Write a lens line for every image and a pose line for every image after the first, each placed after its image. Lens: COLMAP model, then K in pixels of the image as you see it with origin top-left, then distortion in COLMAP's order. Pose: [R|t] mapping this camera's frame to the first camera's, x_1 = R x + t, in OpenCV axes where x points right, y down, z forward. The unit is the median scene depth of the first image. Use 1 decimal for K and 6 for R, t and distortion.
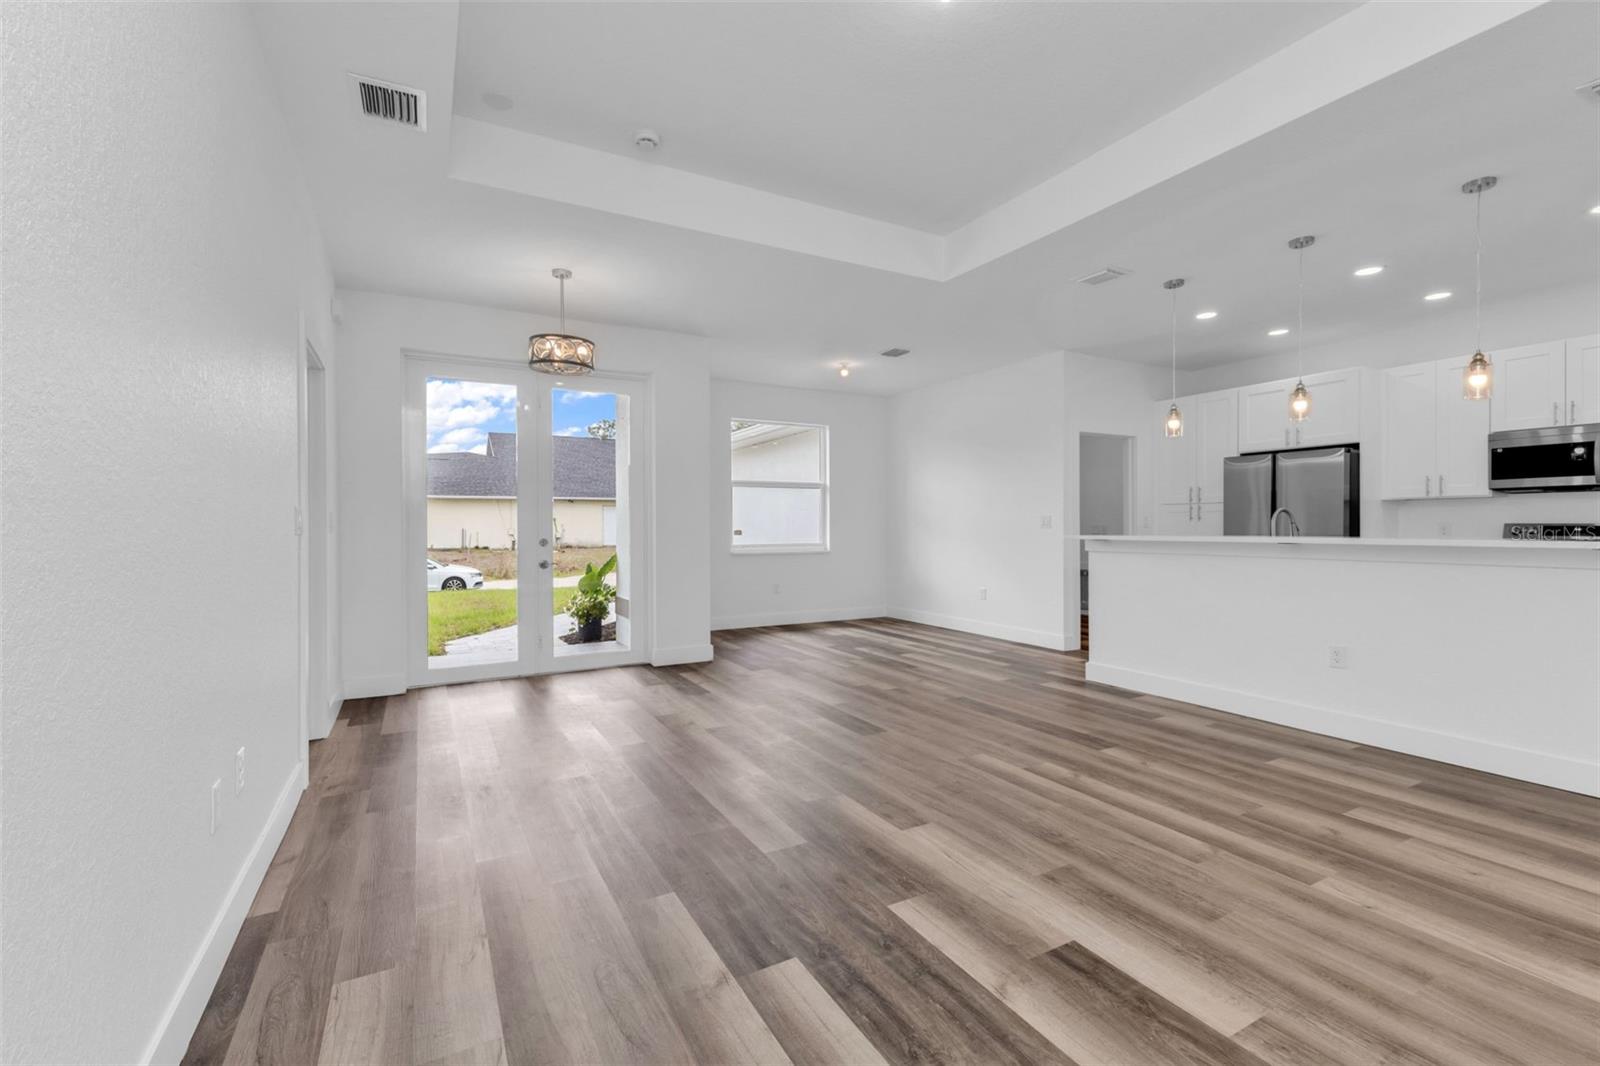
lens RADIAL K [[697.0, 0, 804.3], [0, 697.0, 531.8], [0, 0, 1]] dist [0.006538, -0.000110]
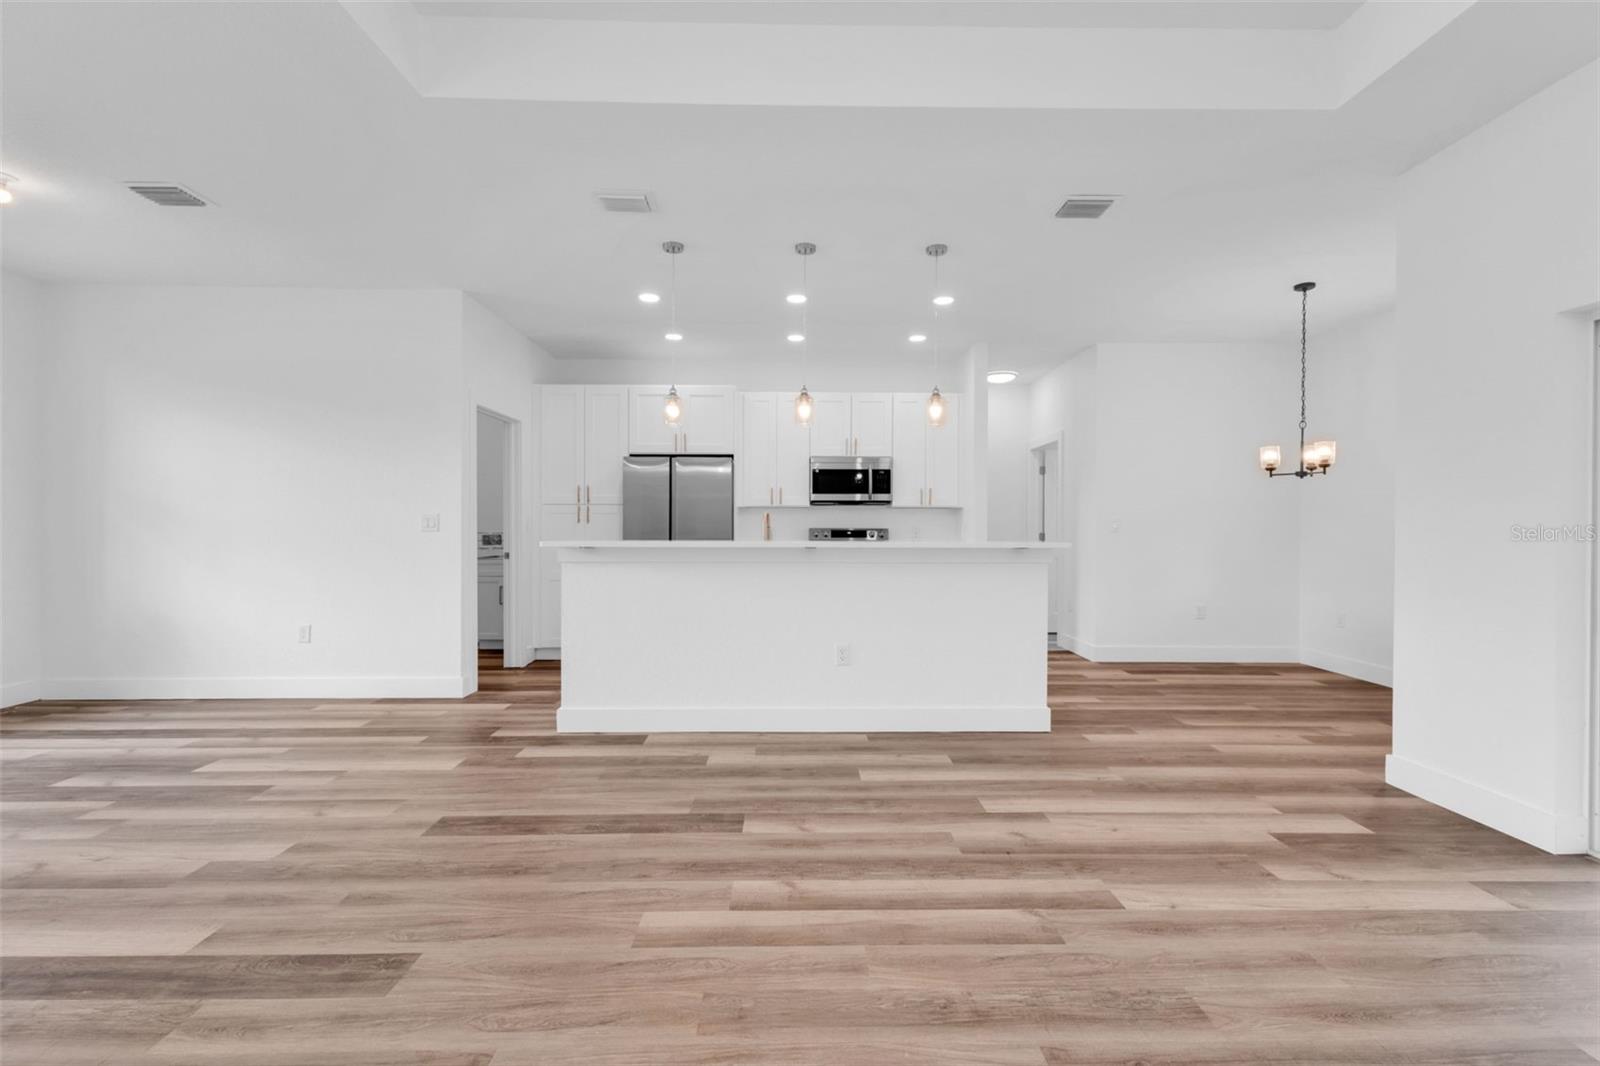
lens RADIAL K [[697.0, 0, 804.3], [0, 697.0, 531.8], [0, 0, 1]] dist [0.006538, -0.000110]
pose [[0.465673, -0.000661, 0.884957, -0.194836], [0.002650, 0.999996, -0.000648, -0.005955], [-0.884953, 0.002647, 0.465673, 0.565049]]
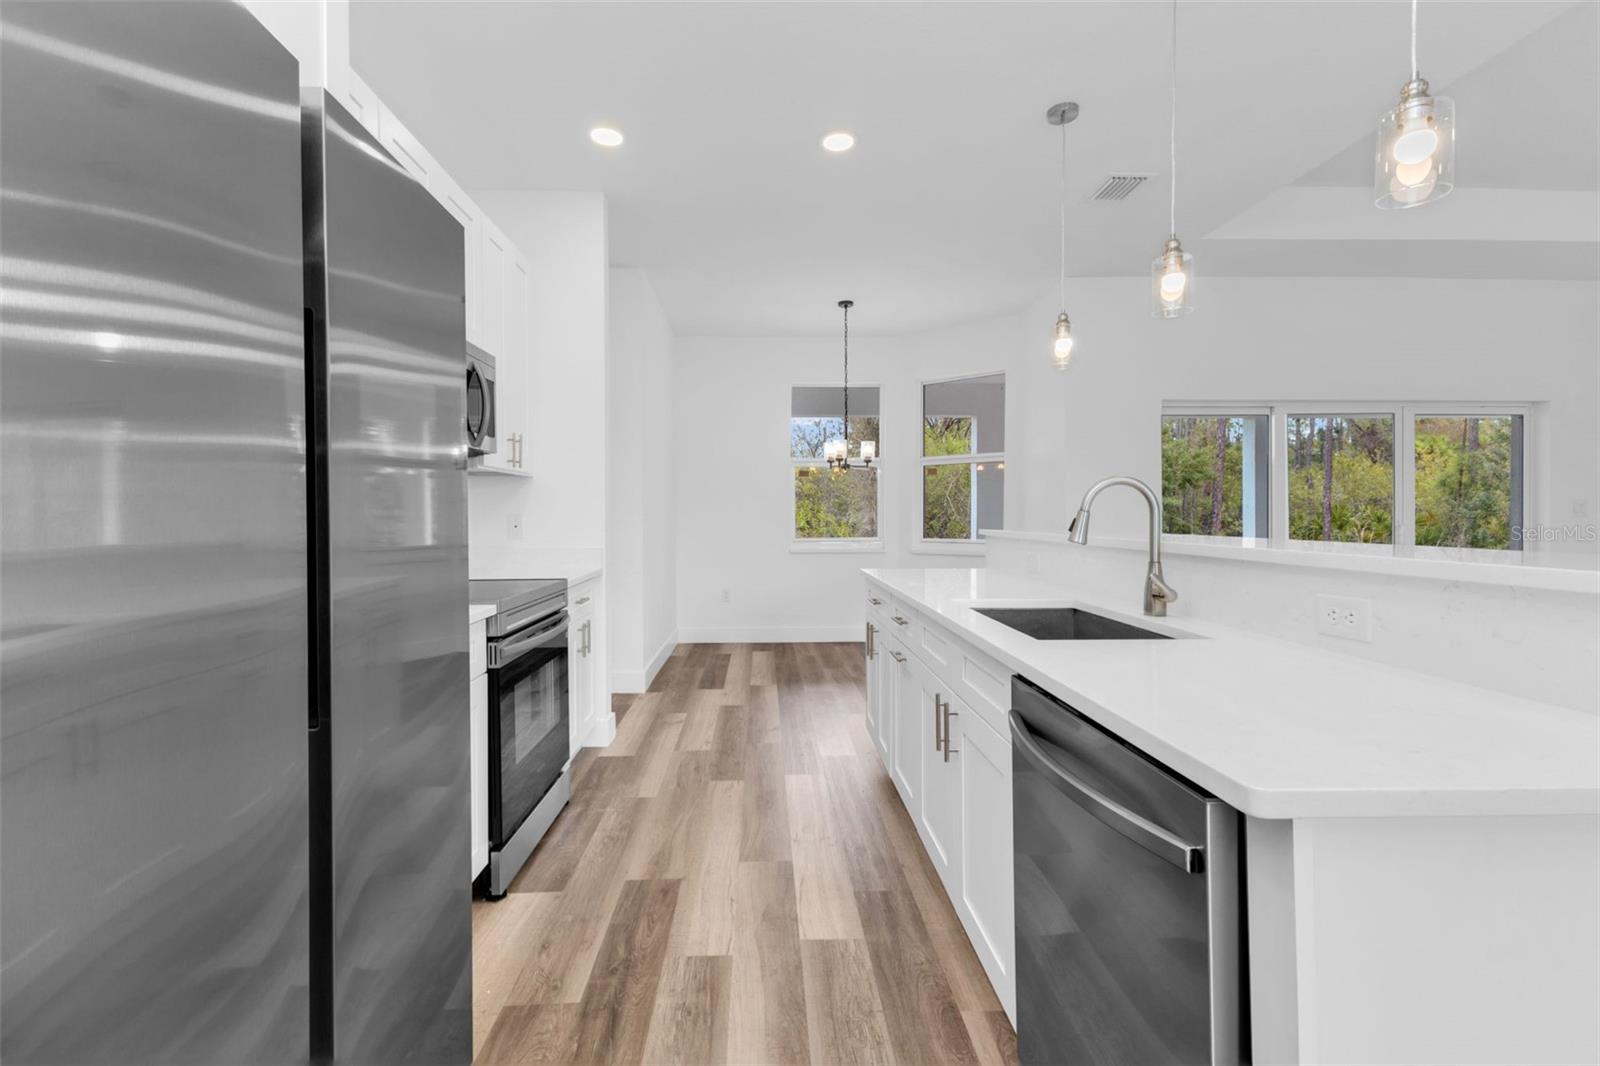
lens RADIAL K [[698.8, 0, 795.5], [0, 698.8, 516.4], [0, 0, 1]] dist [0.004894, -0.000053]
pose [[-0.894800, 0.006034, 0.446426, 0.779843], [0.010566, 0.999915, 0.007664, -0.016942], [-0.446341, 0.011575, -0.894788, 1.692348]]
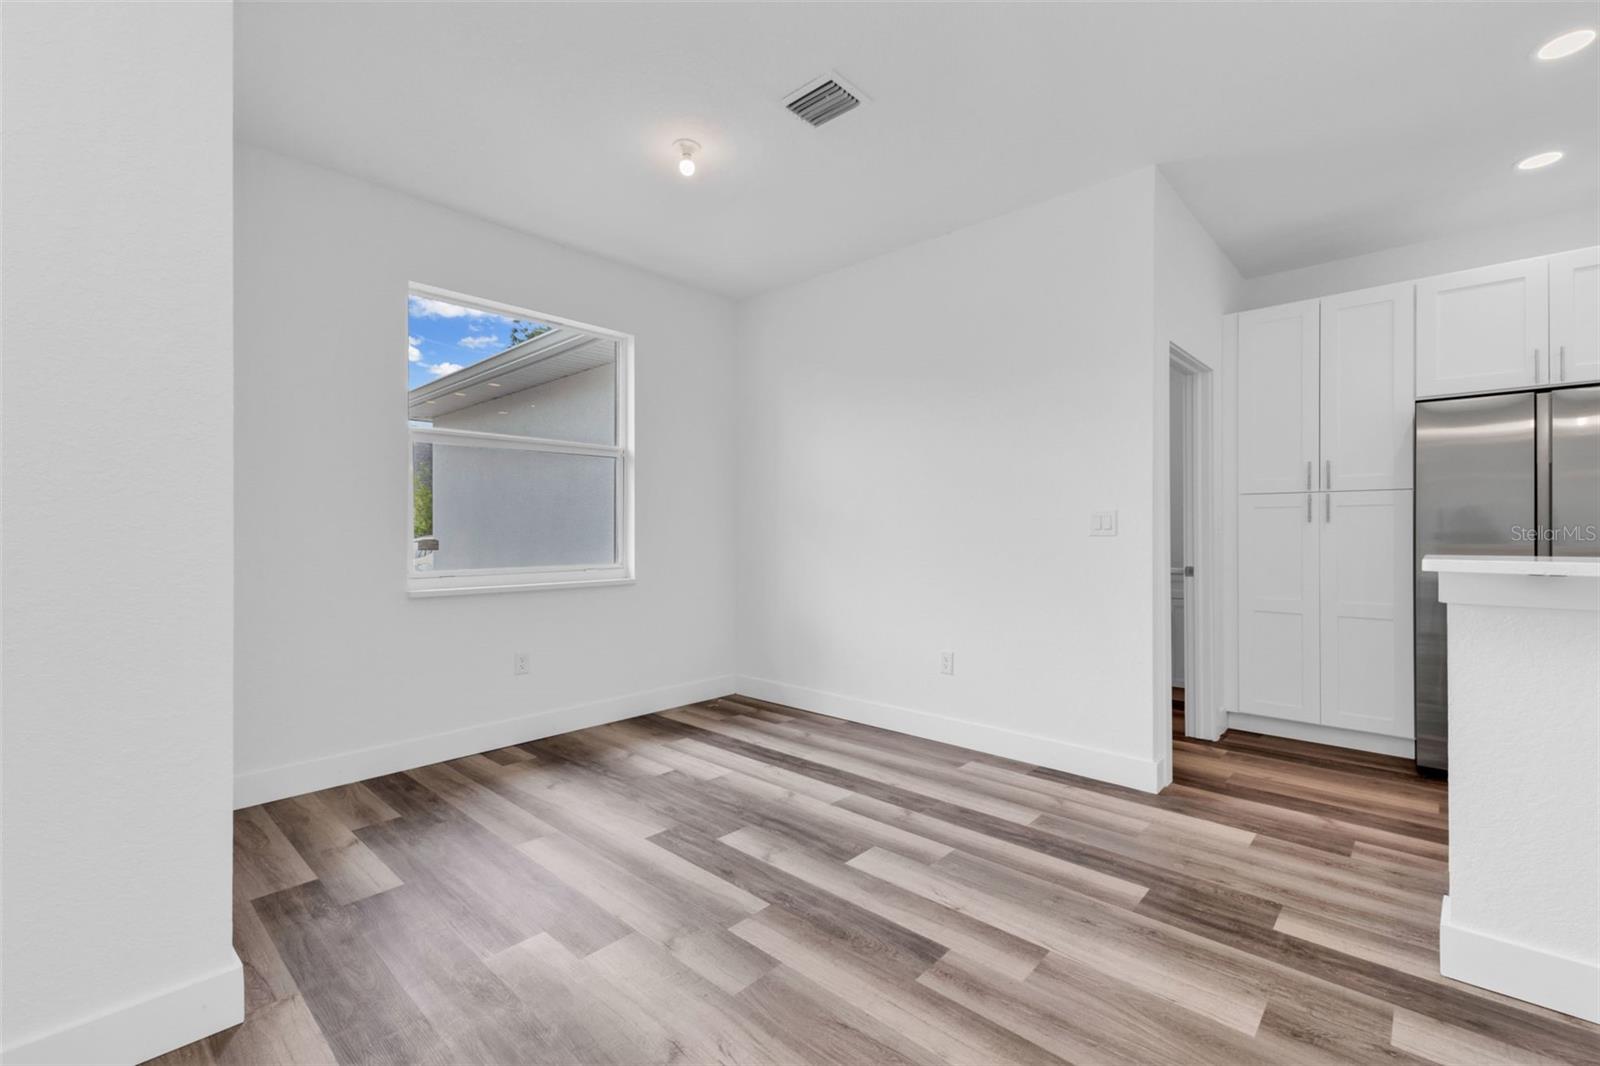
lens RADIAL K [[690.6, 0, 807.9], [0, 690.6, 531.2], [0, 0, 1]] dist [0.005124, -0.000019]
pose [[0.947994, 0.002237, 0.318281, -0.010539], [0.000722, 0.999958, -0.009179, -0.008149], [-0.318288, 0.008931, 0.947952, 1.060051]]
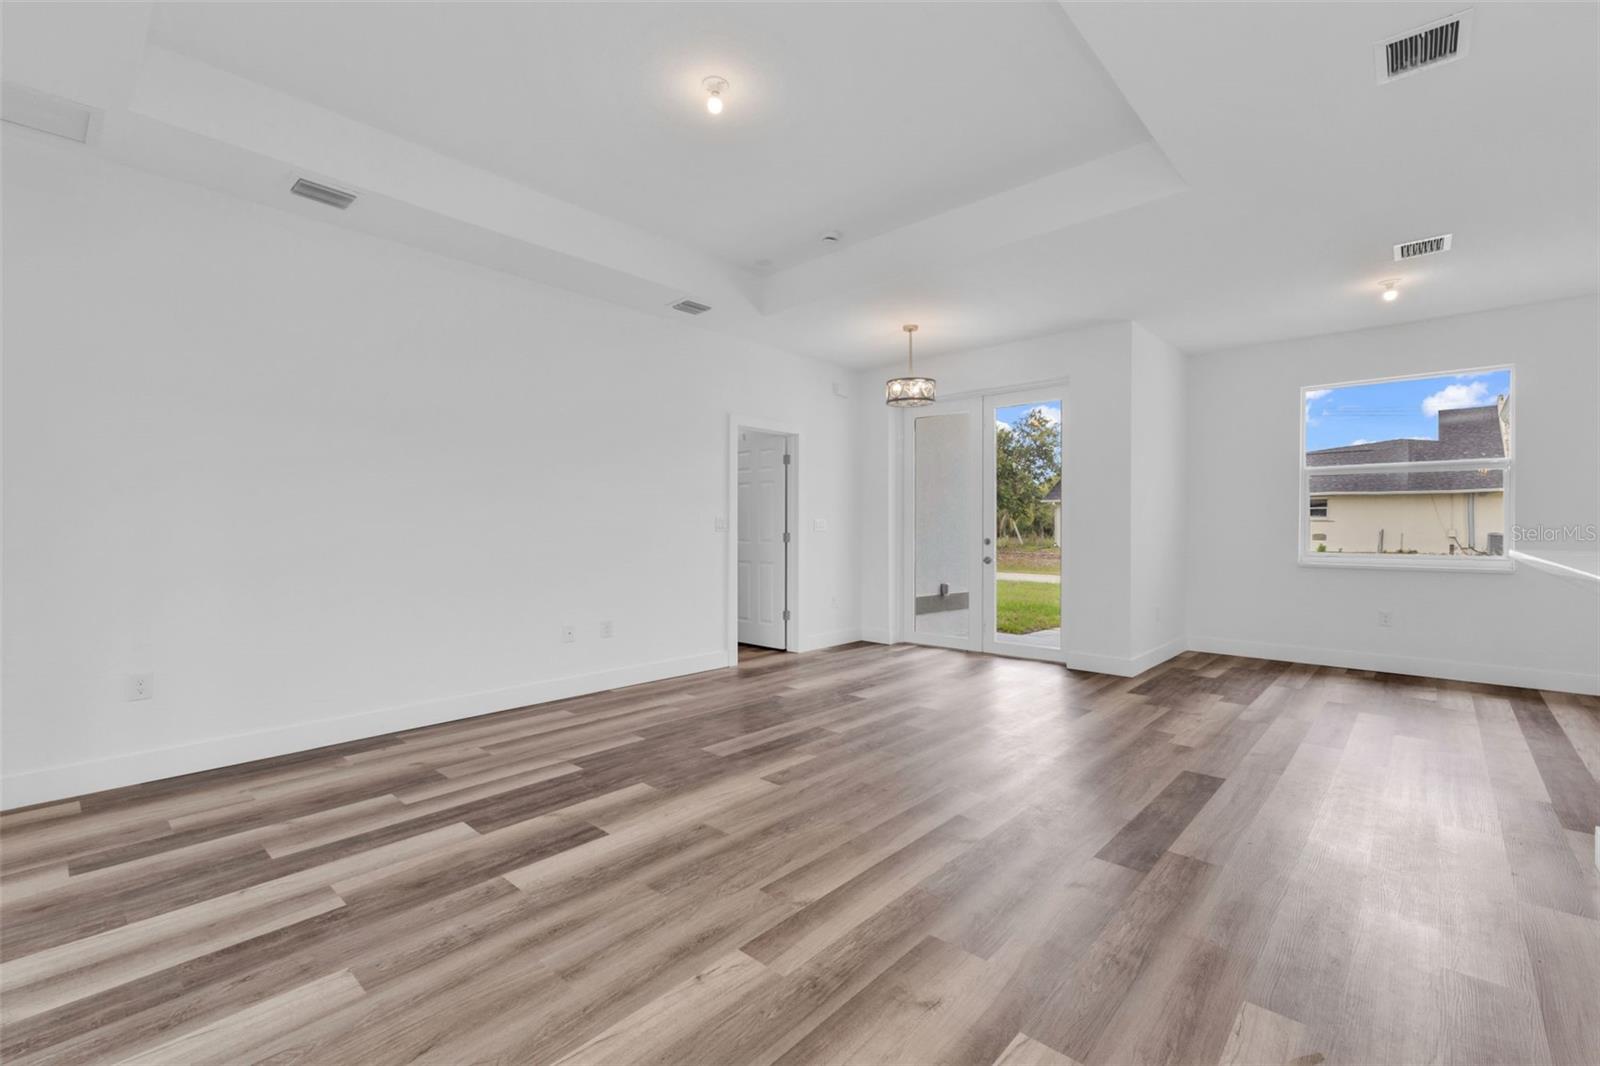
lens RADIAL K [[691.7, 0, 791.8], [0, 691.7, 536.5], [0, 0, 1]] dist [0.002025, -0.000180]
pose [[0.316018, 0.016381, -0.948612, 0.924775], [-0.009219, 0.999857, 0.014194, -0.010399], [0.948708, 0.004259, 0.316124, 0.473423]]
